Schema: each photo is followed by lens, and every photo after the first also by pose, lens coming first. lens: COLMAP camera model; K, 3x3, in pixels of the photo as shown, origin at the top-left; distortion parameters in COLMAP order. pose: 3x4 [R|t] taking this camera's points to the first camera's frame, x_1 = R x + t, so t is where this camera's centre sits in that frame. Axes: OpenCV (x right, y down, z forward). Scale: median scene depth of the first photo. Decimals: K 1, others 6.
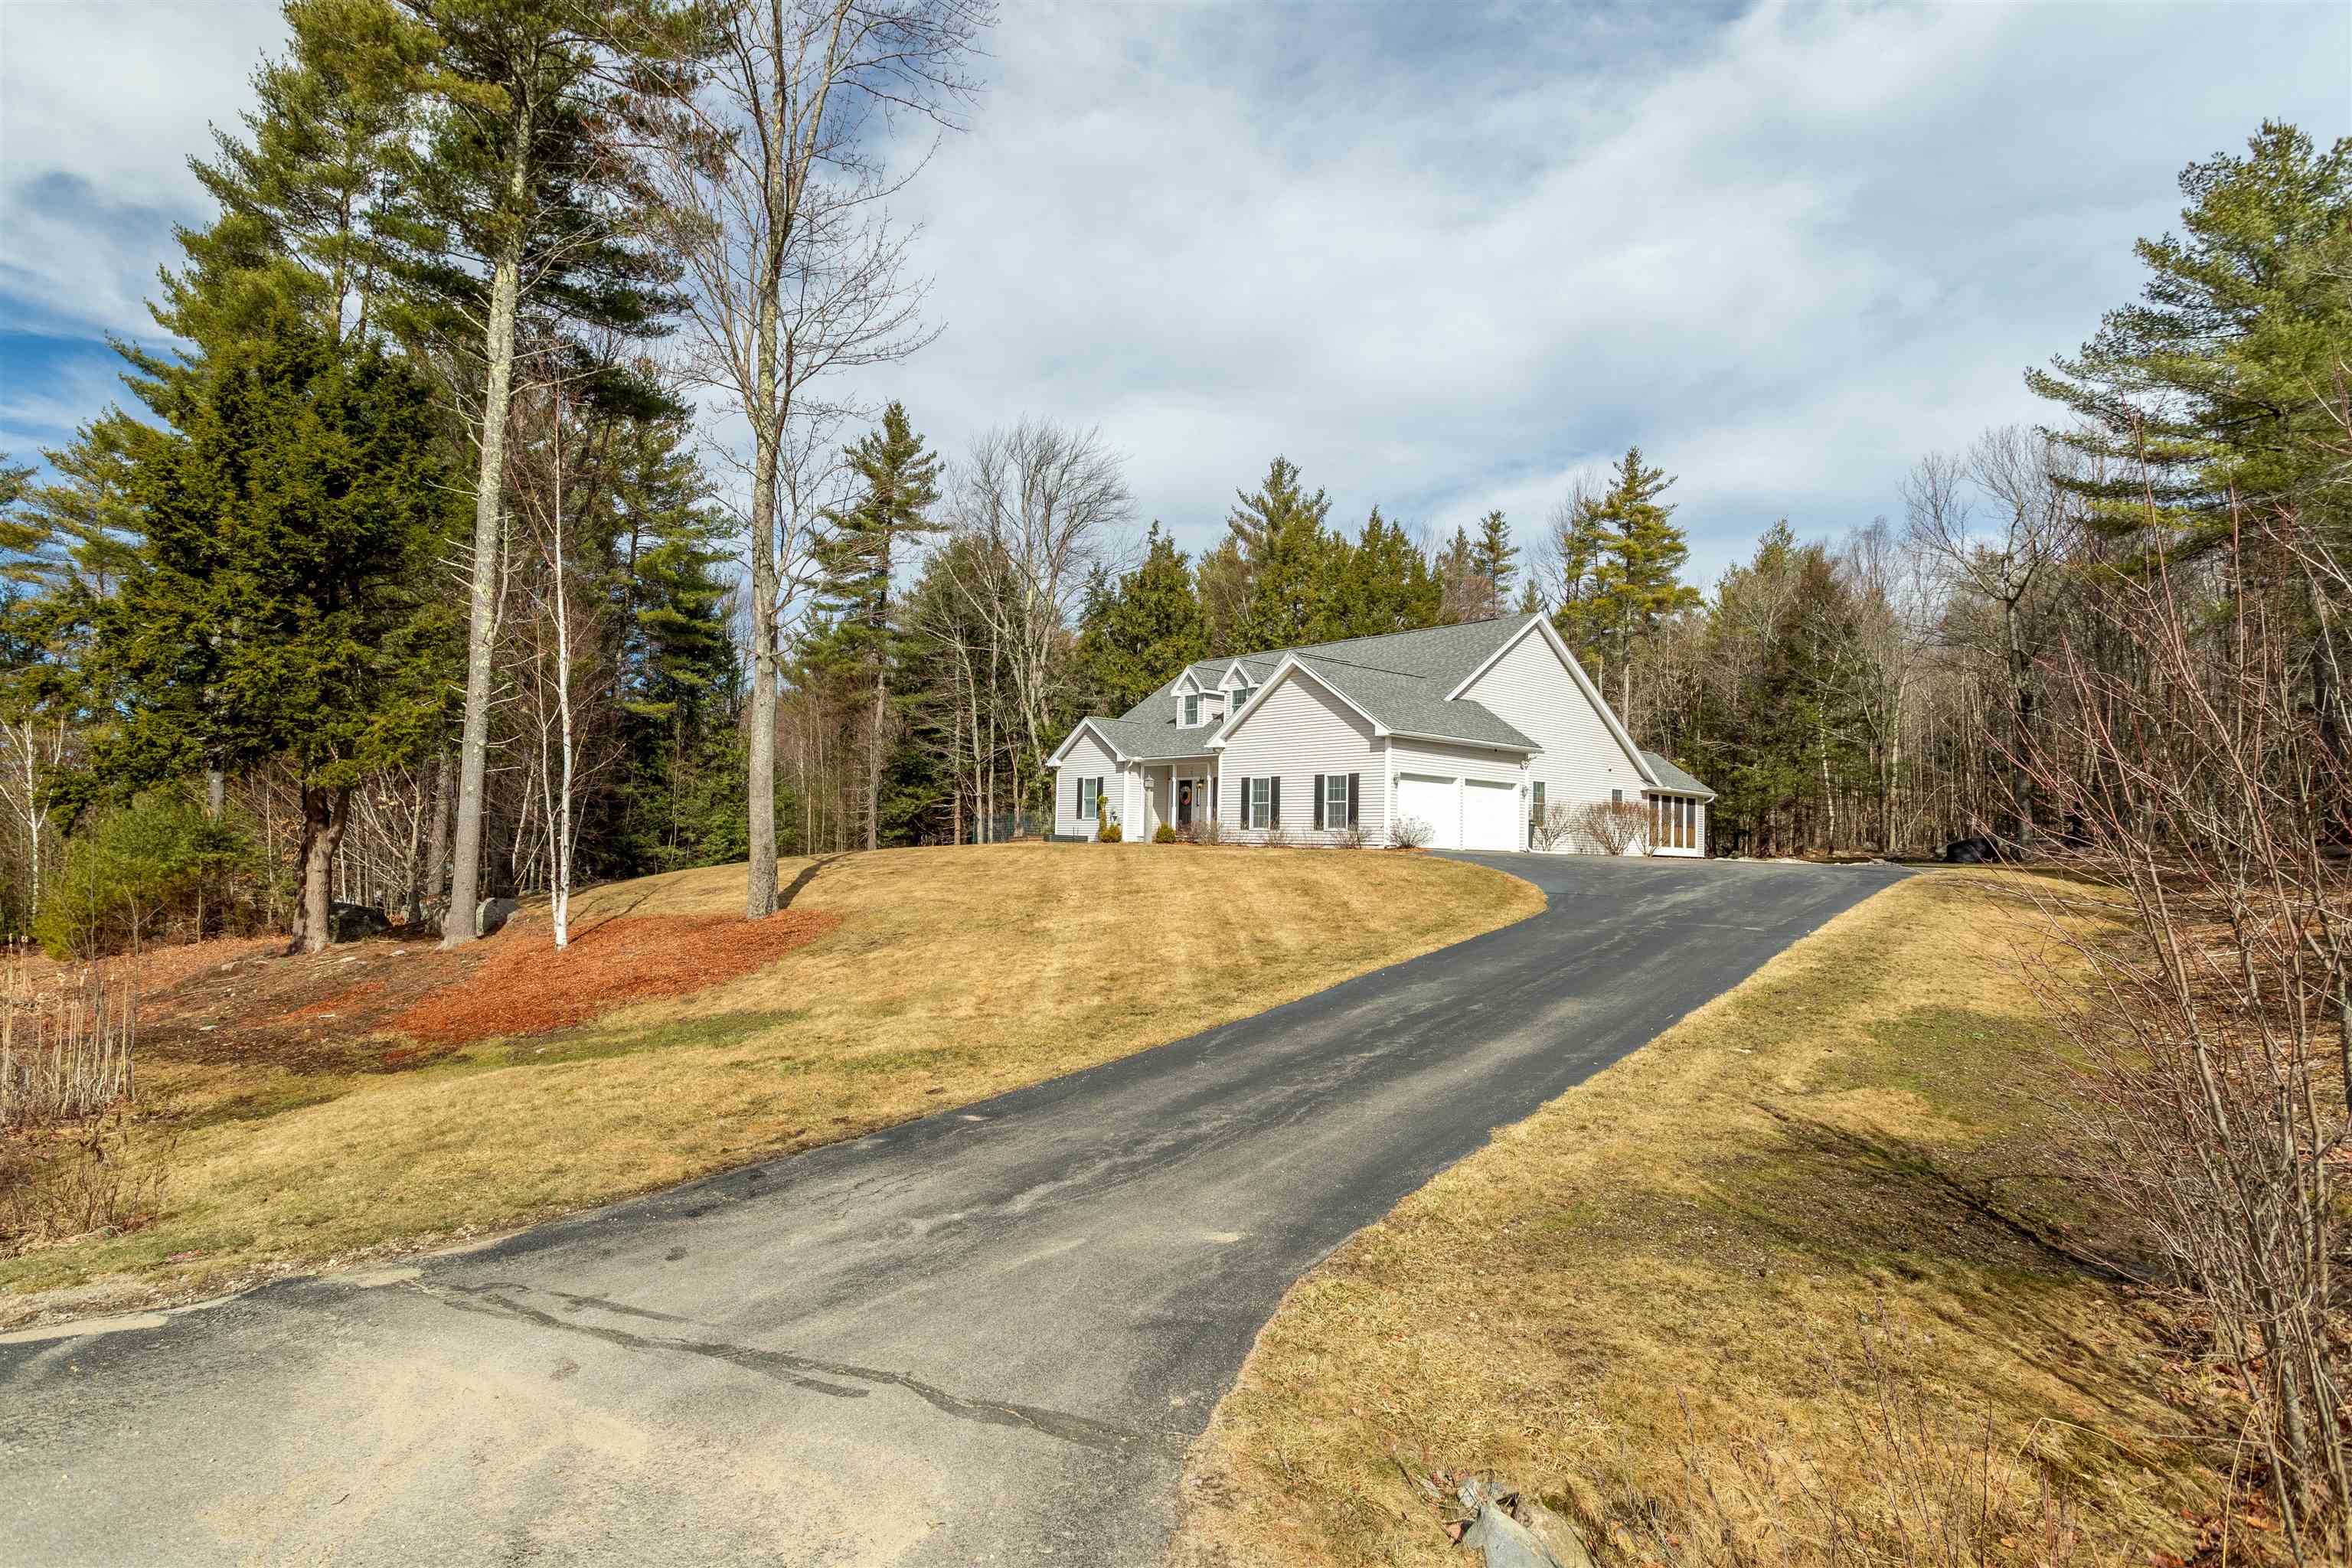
lens RADIAL K [[1233.7, 0, 1126.9], [0, 1233.7, 783.8], [0, 0, 1]] dist [0.002635, 0.000425]
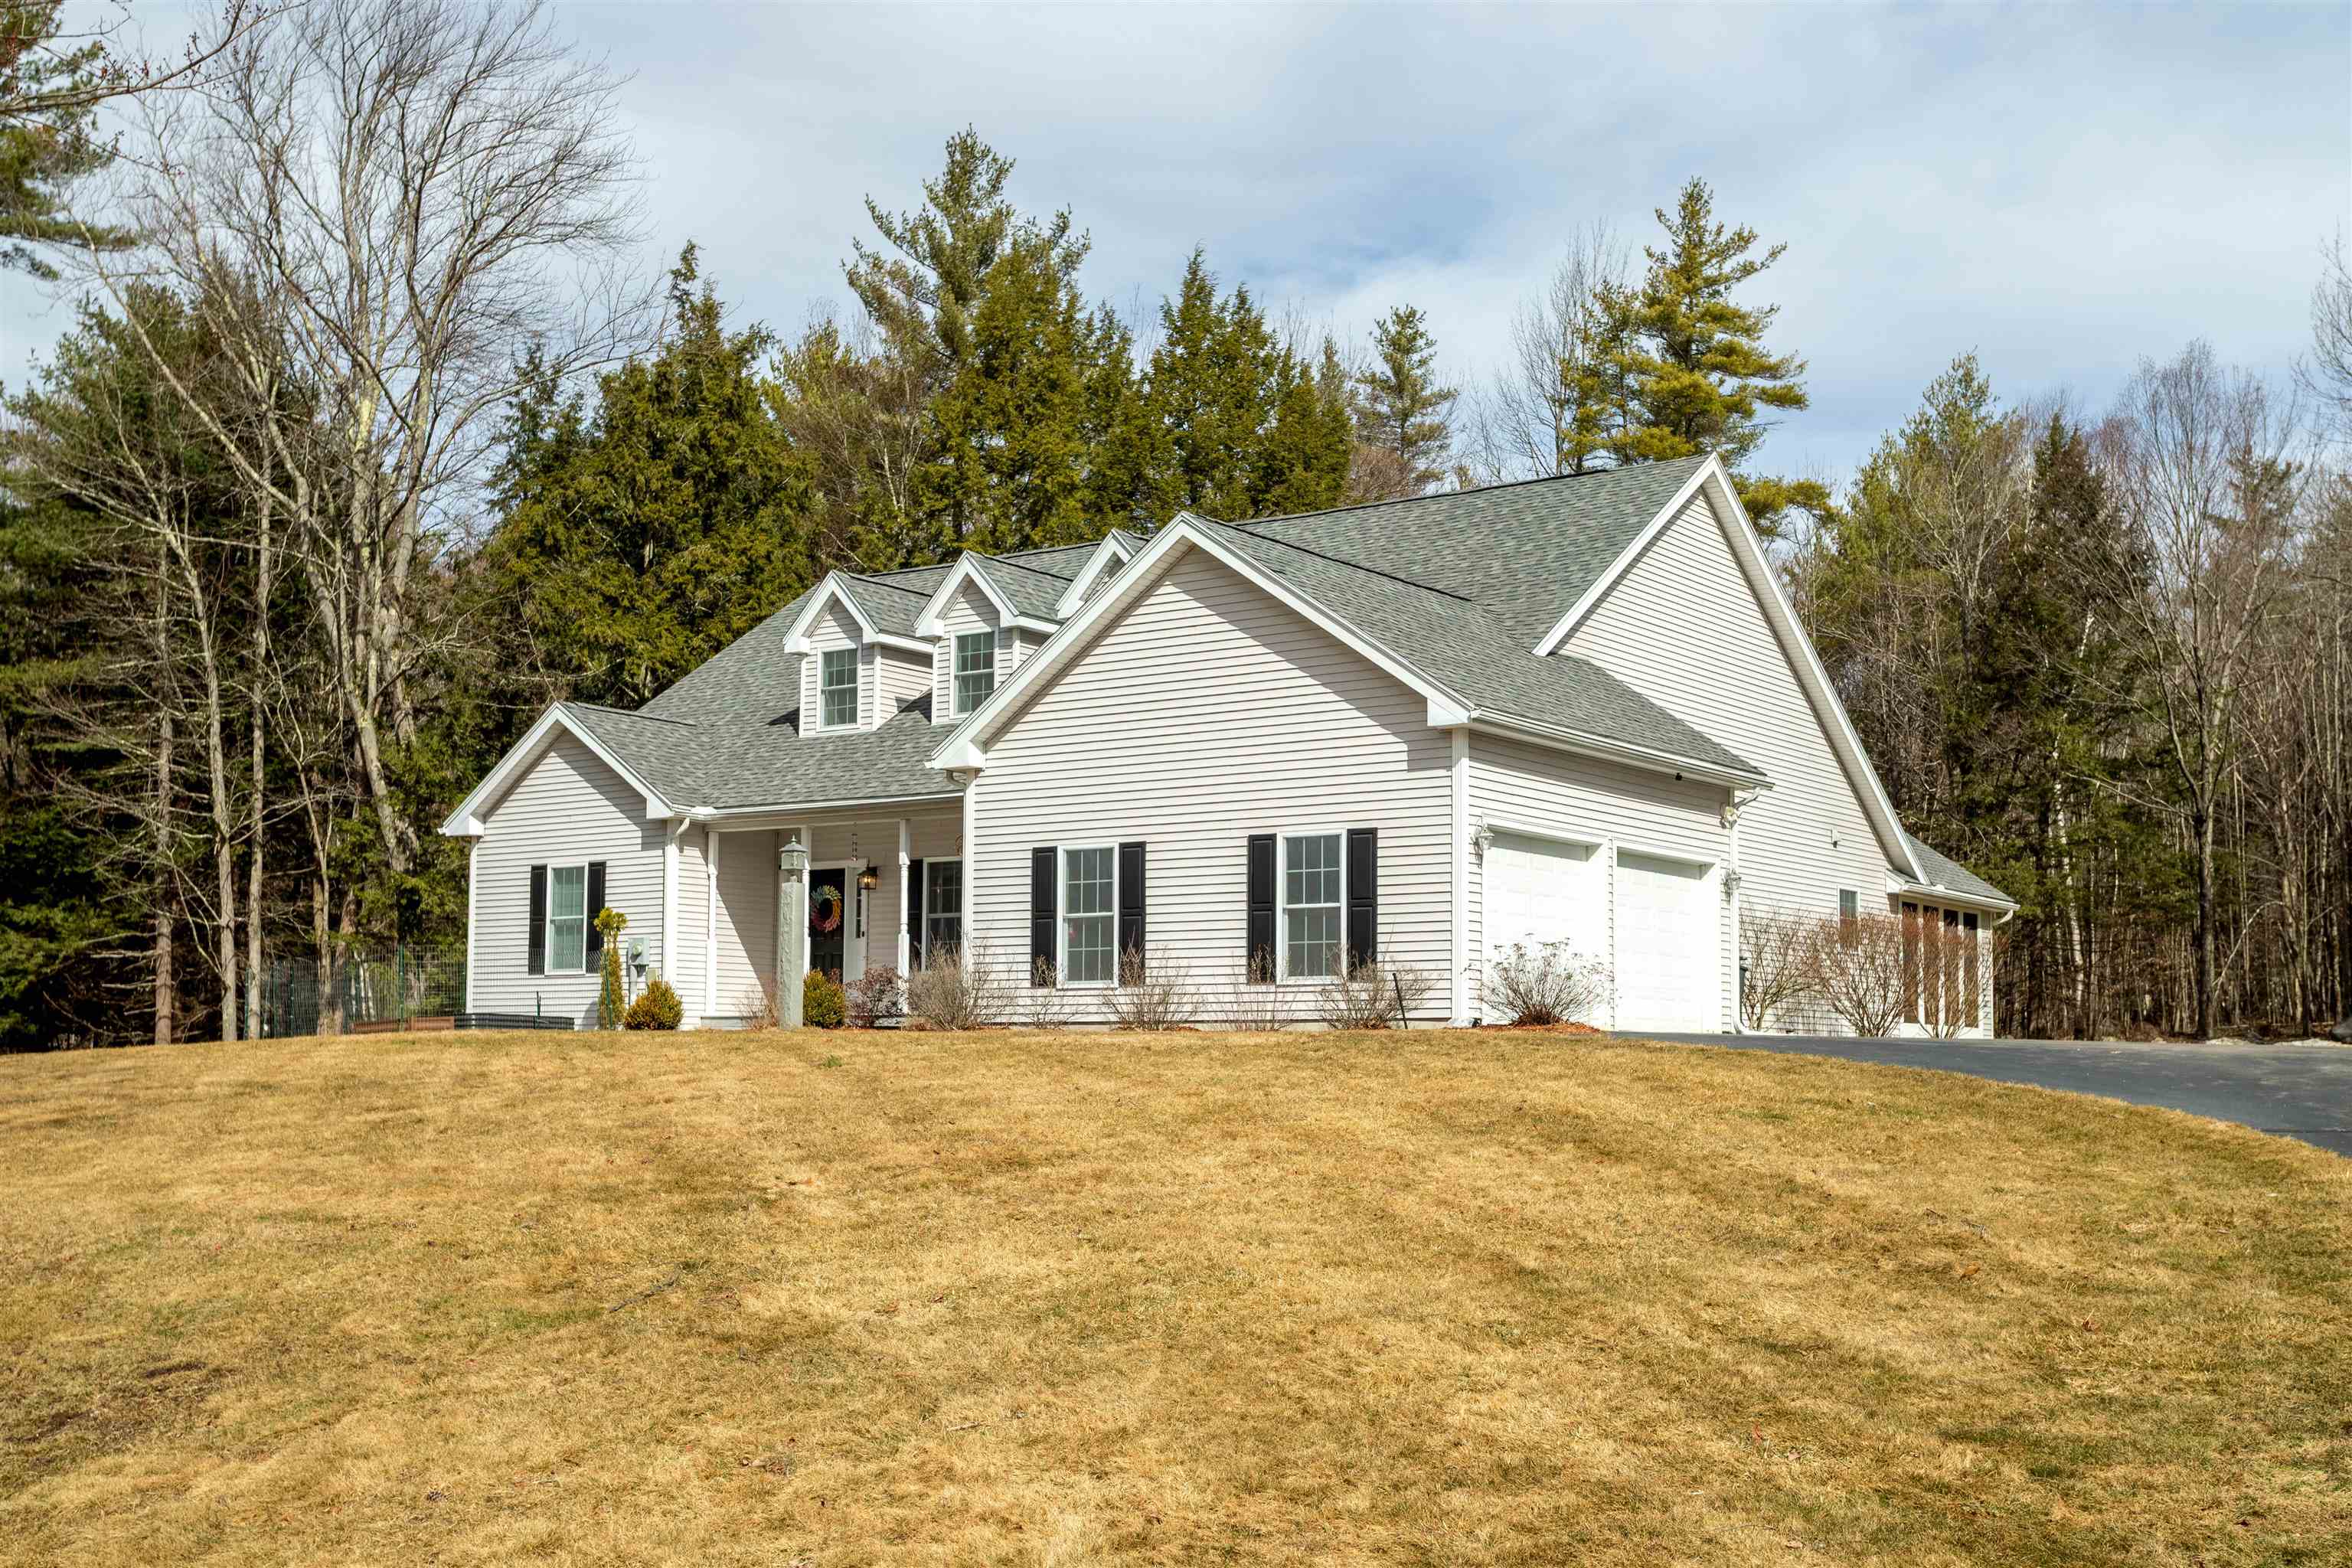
lens RADIAL K [[2565.2, 0, 1184.3], [0, 2565.2, 907.9], [0, 0, 1]] dist [0.009725, 0.000000]
pose [[0.966006, -0.003426, 0.258497, -0.038049], [0.005408, 0.999961, -0.006954, 0.011317], [-0.258463, 0.008116, 0.965987, 0.144051]]
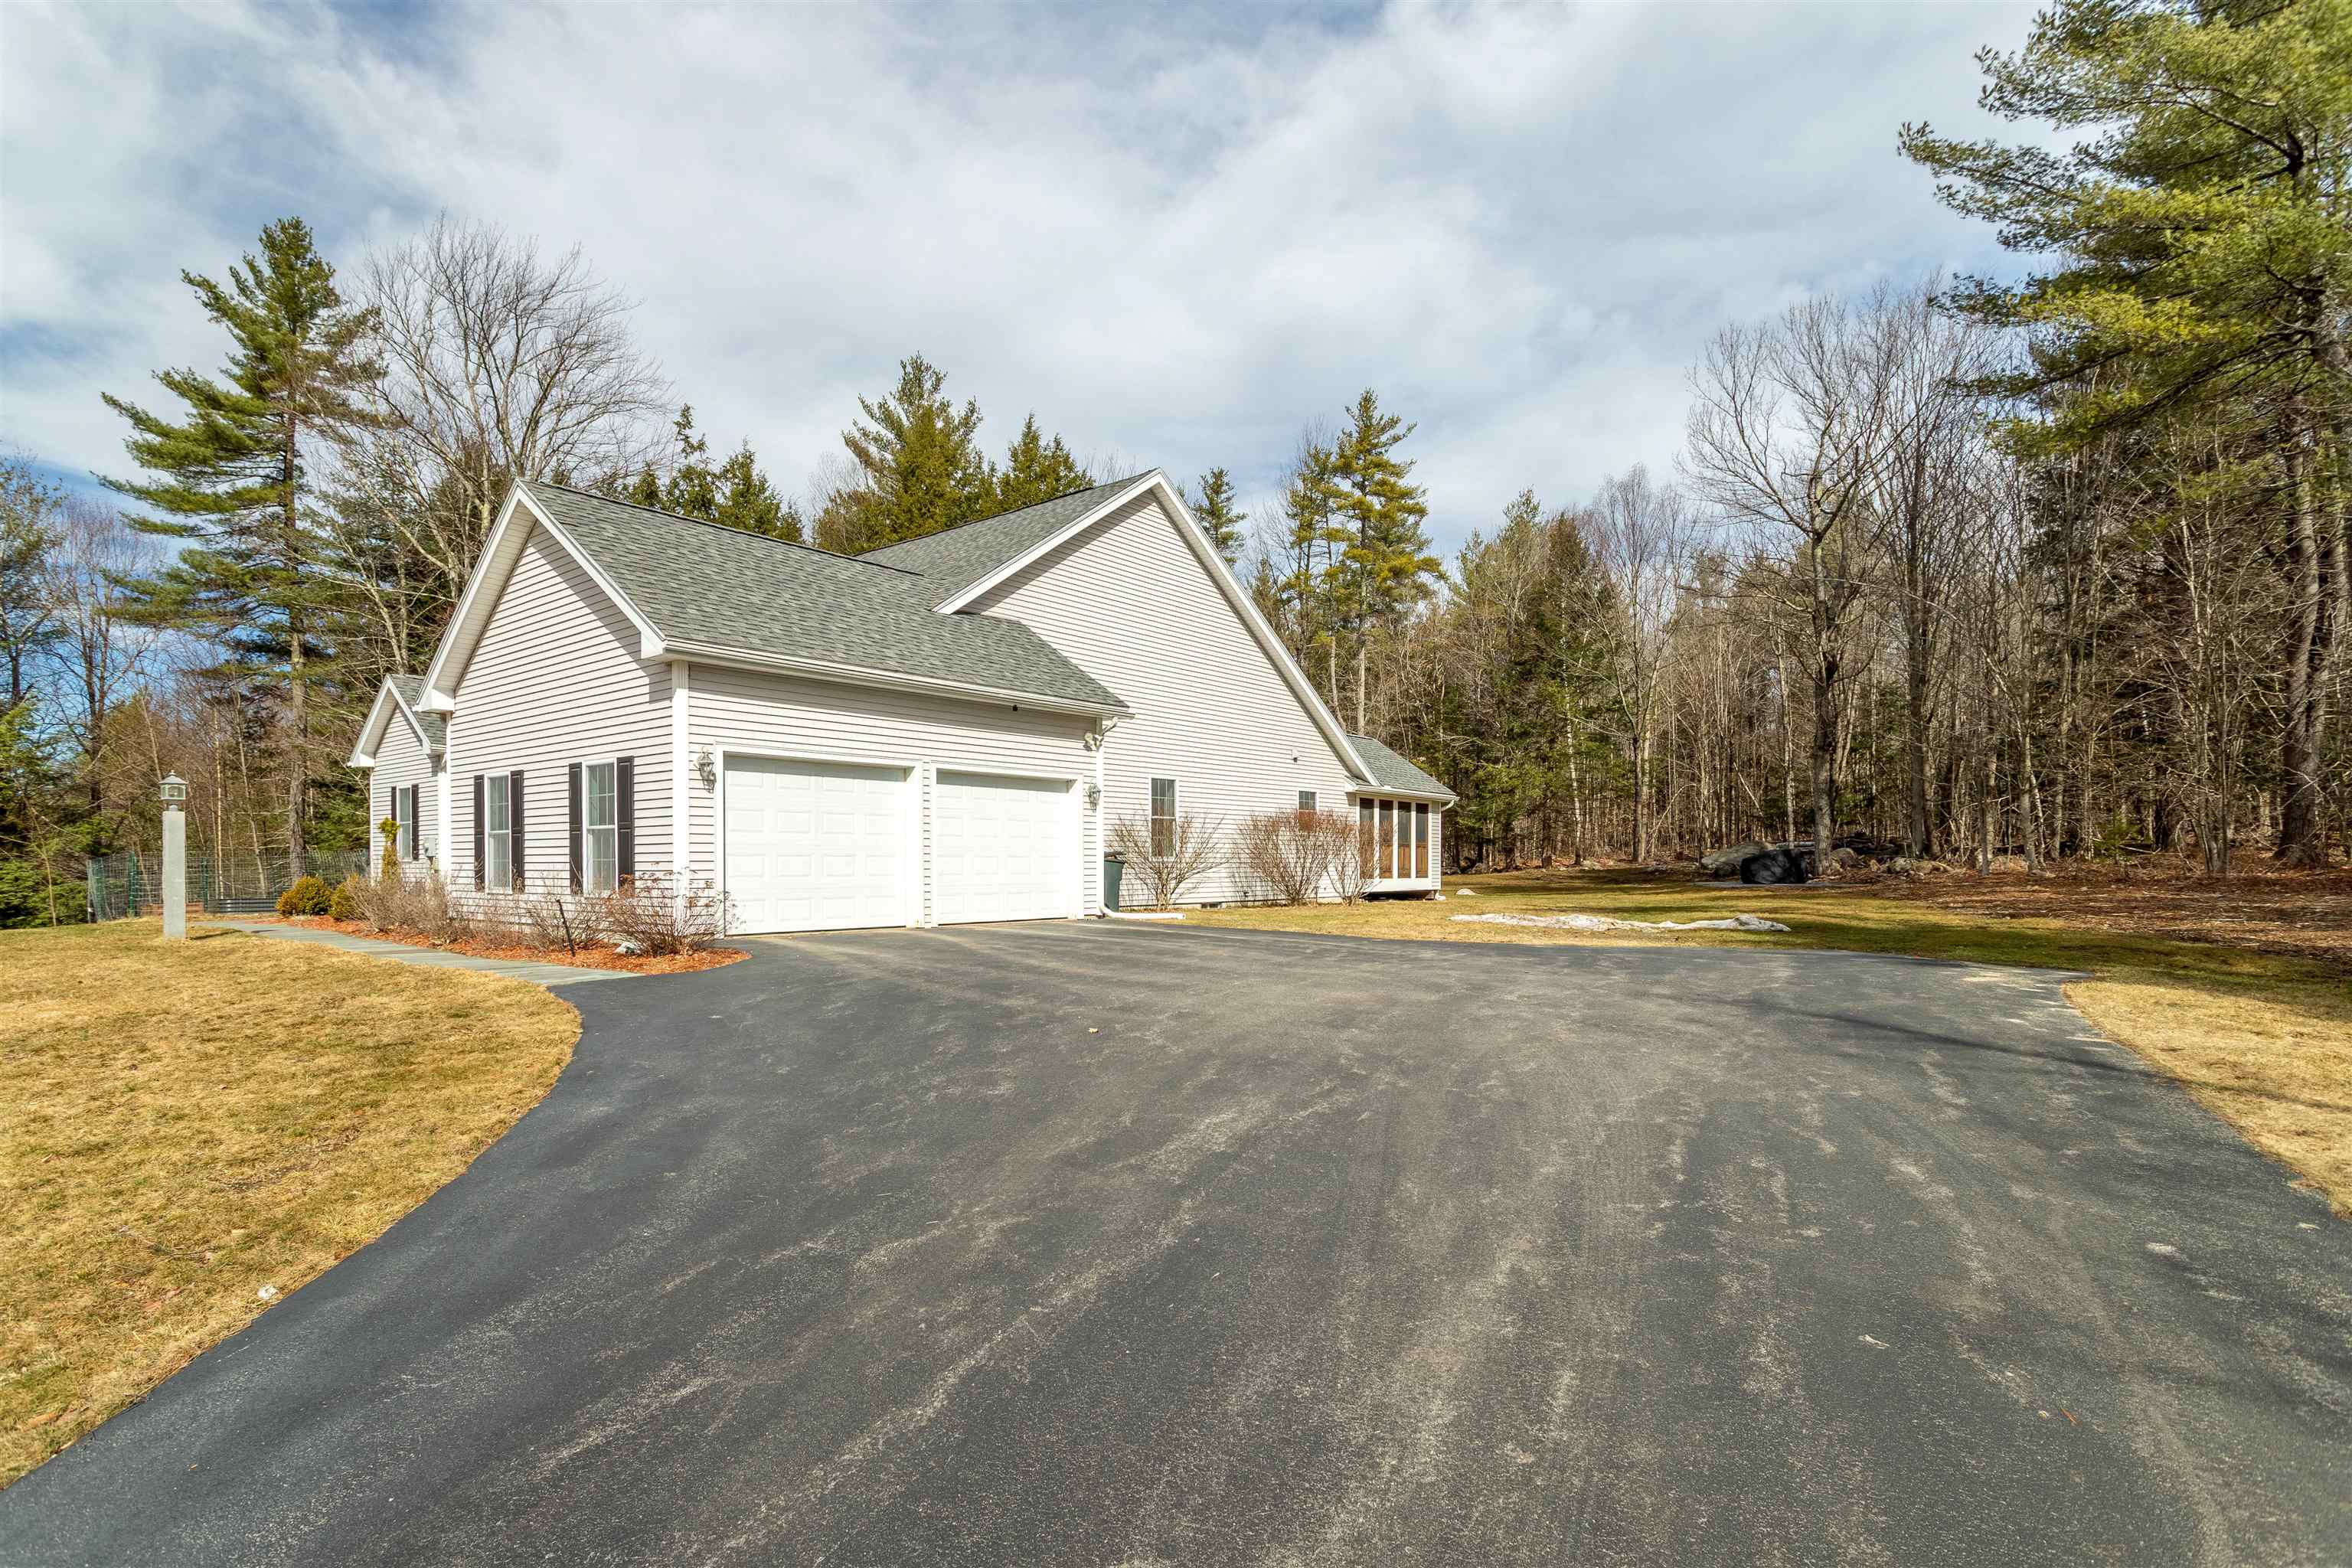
lens RADIAL K [[1119.1, 0, 1183.9], [0, 1119.1, 866.9], [0, 0, 1]] dist [-0.005951, 0.001233]
pose [[0.979367, -0.028664, 0.200044, 0.159046], [0.016076, 0.997803, 0.064271, 0.003871], [-0.201447, -0.059729, 0.977677, 0.328961]]
